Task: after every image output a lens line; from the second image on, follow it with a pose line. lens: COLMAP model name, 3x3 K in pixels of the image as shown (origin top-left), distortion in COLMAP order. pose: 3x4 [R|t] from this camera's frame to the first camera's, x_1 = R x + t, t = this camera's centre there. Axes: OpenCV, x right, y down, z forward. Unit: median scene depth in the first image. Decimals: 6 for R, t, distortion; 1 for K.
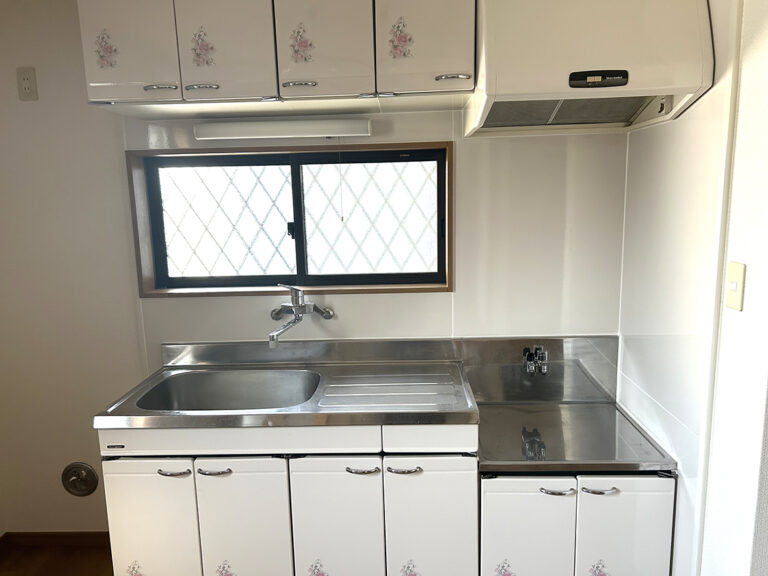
lens RADIAL K [[586.6, 0, 384.7], [0, 586.6, 294.1], [0, 0, 1]] dist [0.038765, -0.008310]
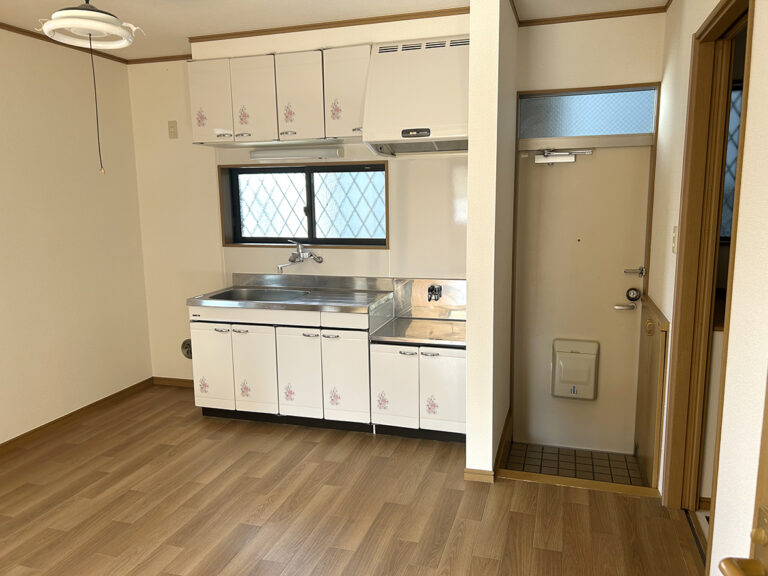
lens RADIAL K [[586.8, 0, 384.0], [0, 586.8, 288.0], [0, 0, 1]] dist [0.039993, -0.000222]
pose [[0.968330, 0.054028, -0.243759, 0.513842], [-0.057280, 0.998338, -0.006268, 0.116346], [0.243015, 0.020032, 0.969816, -0.621203]]
